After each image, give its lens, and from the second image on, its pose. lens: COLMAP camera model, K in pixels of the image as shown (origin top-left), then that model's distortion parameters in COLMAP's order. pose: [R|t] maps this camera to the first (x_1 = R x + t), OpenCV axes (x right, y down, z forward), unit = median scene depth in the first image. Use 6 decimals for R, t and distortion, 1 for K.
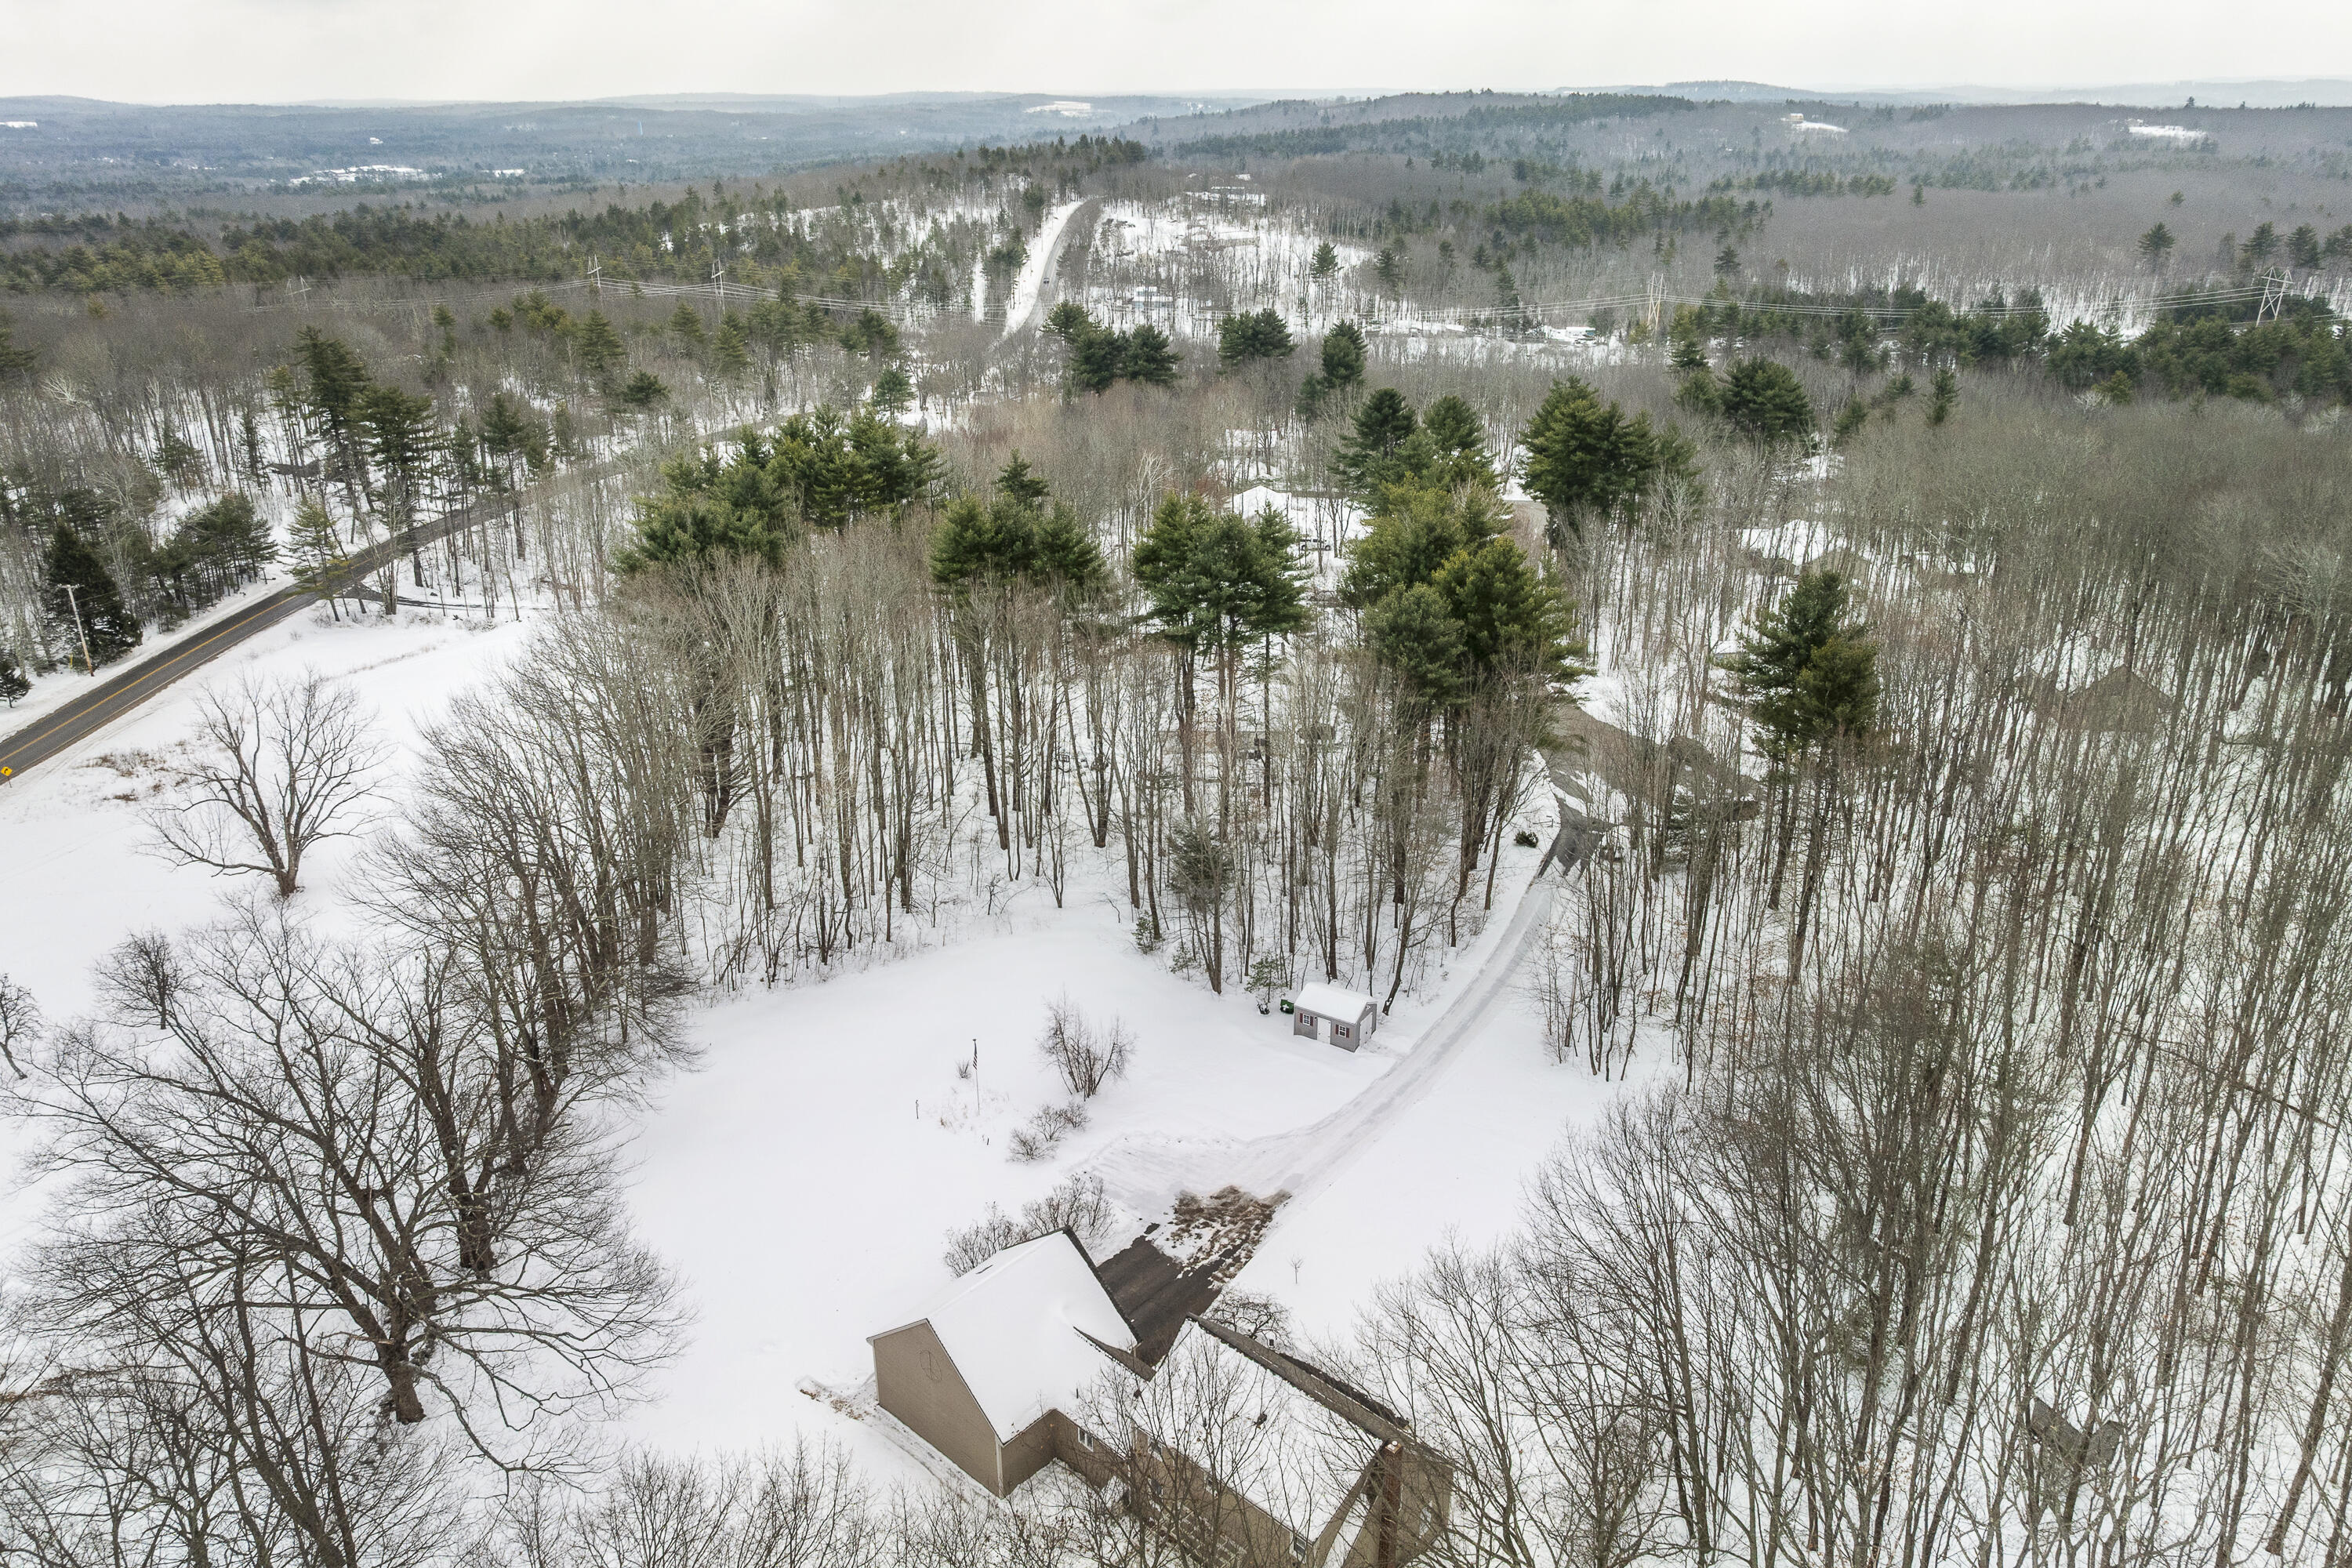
lens RADIAL K [[1680.8, 0, 1176.0], [0, 1680.8, 784.0], [0, 0, 1]] dist [0.004830, 0.004393]
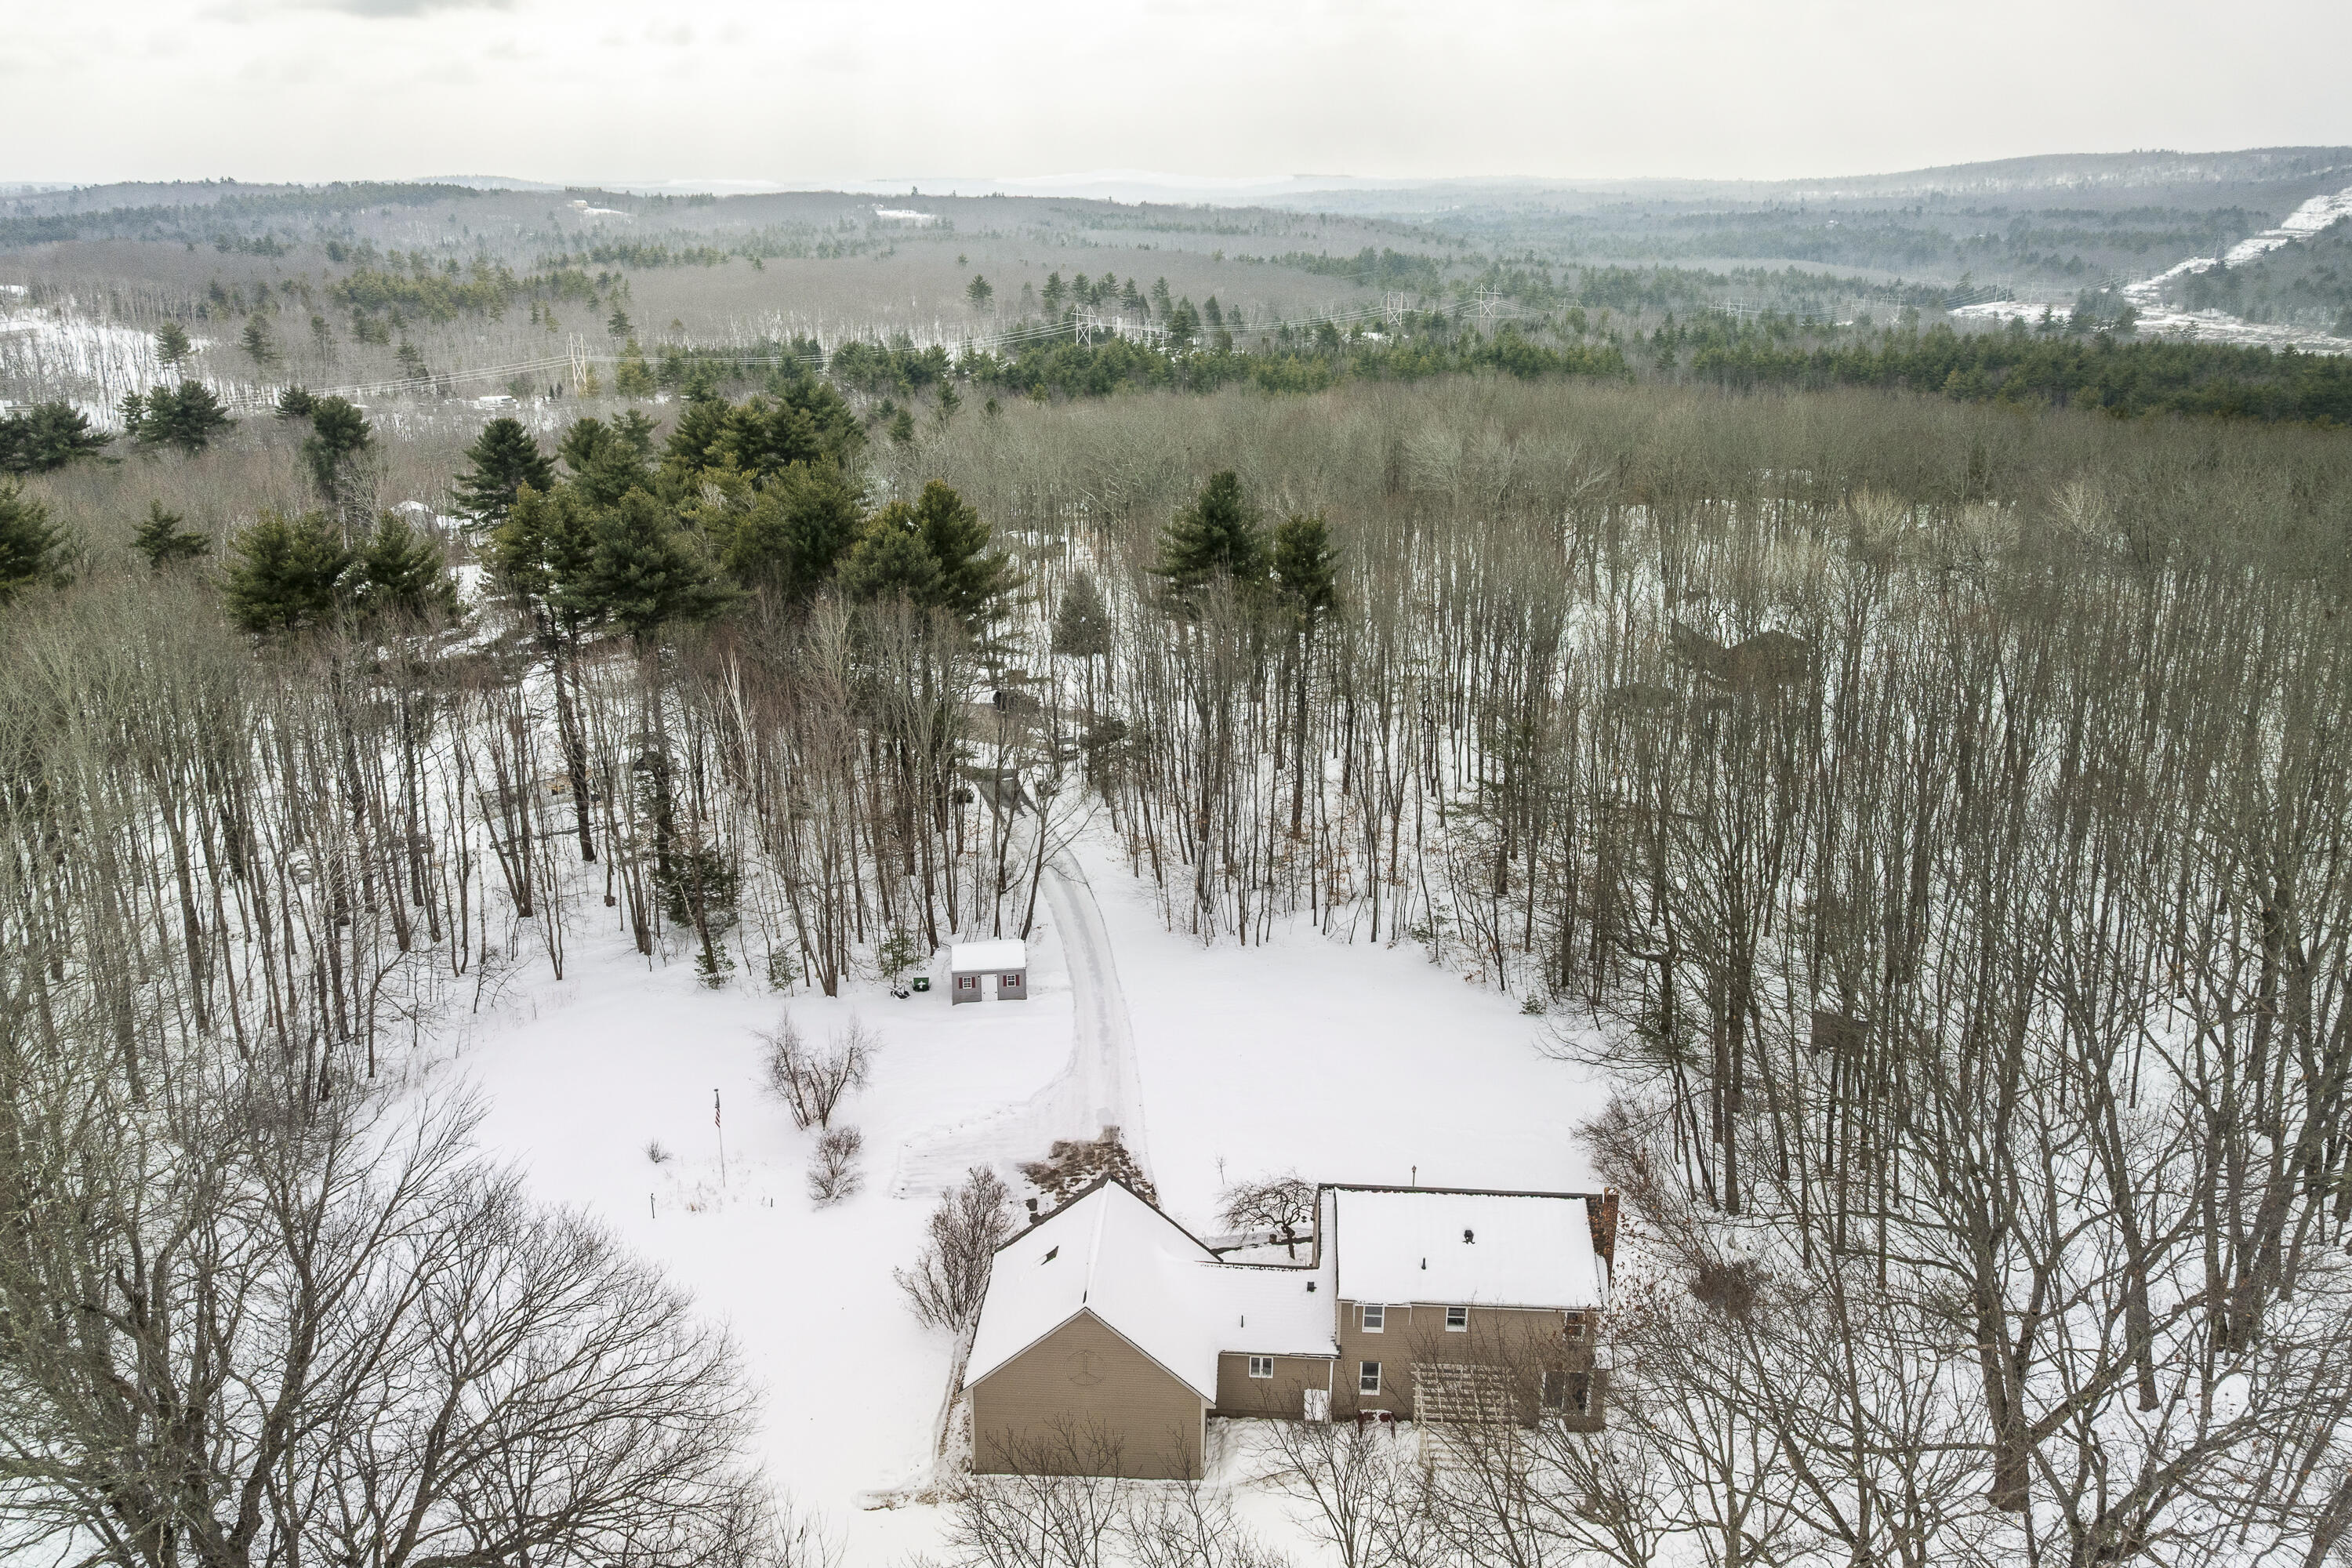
lens RADIAL K [[1670.0, 0, 1176.0], [0, 1670.0, 784.0], [0, 0, 1]] dist [-0.006195, 0.000082]
pose [[0.763729, -0.210007, 0.610421, -0.059118], [0.243327, 0.969508, 0.029108, 0.005687], [-0.597921, 0.126301, 0.791542, 0.030756]]
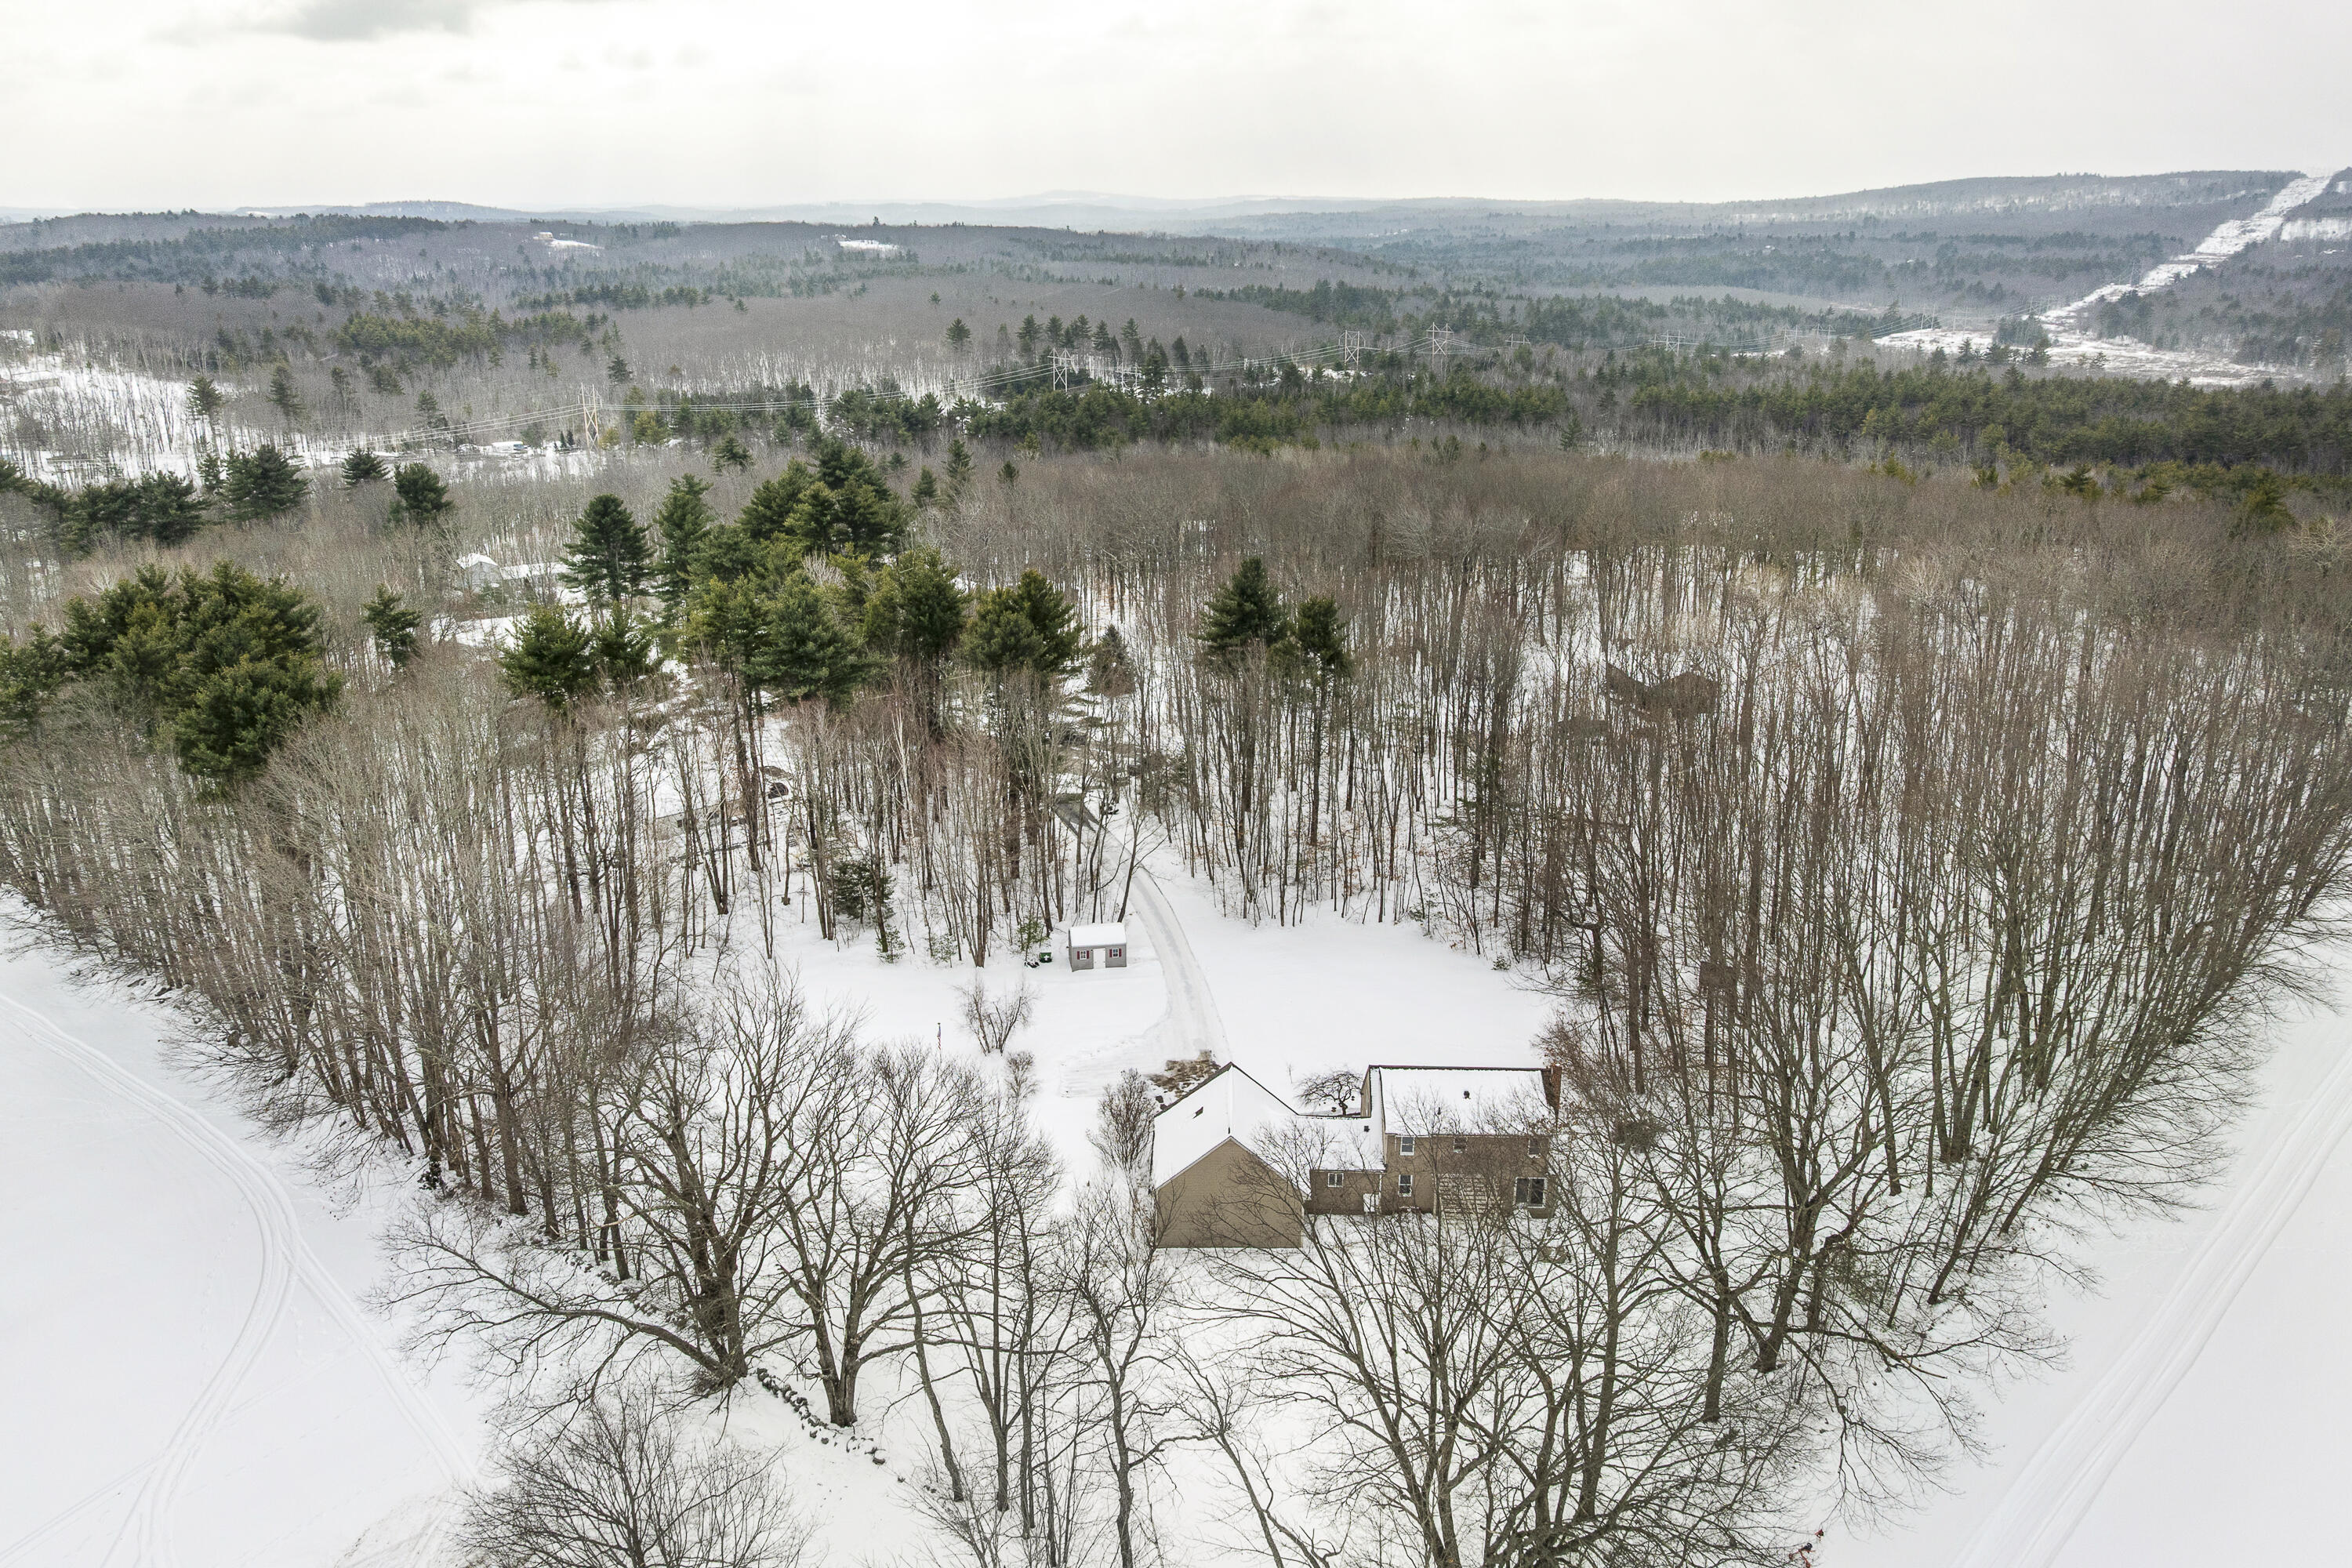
lens RADIAL K [[1691.5, 0, 1177.0], [0, 1691.5, 823.1], [0, 0, 1]] dist [-0.005174, -0.005508]
pose [[0.741511, -0.228293, 0.630906, -0.101549], [0.254408, 0.965780, 0.050459, 0.000104], [-0.620836, 0.123092, 0.774216, -0.003573]]
